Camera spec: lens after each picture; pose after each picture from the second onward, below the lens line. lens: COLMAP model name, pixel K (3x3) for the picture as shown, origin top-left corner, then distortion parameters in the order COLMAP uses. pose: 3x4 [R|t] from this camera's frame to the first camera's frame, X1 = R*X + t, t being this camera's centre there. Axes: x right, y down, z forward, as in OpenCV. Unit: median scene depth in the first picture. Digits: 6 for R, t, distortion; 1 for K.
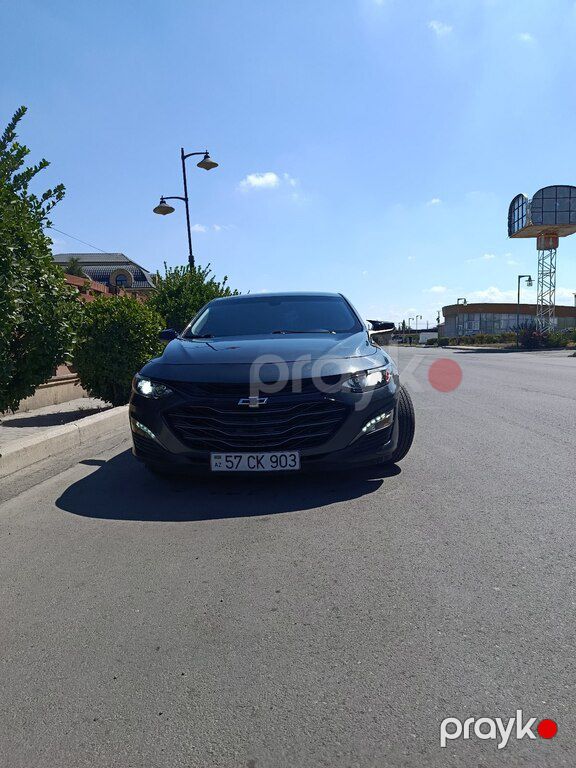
lens RADIAL K [[526.3, 0, 288.0], [0, 526.3, 384.0], [0, 0, 1]] dist [0.080619, -0.138046]
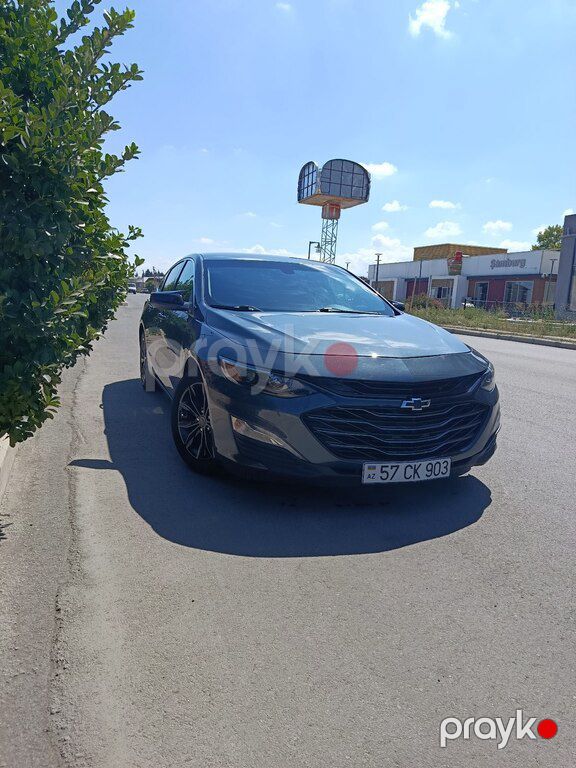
lens RADIAL K [[526.3, 0, 288.0], [0, 526.3, 384.0], [0, 0, 1]] dist [0.080619, -0.138046]
pose [[0.911216, 0.007834, 0.411855, -0.158356], [-0.046741, 0.995328, 0.084480, -0.016326], [-0.409269, -0.096230, 0.907325, 0.074805]]
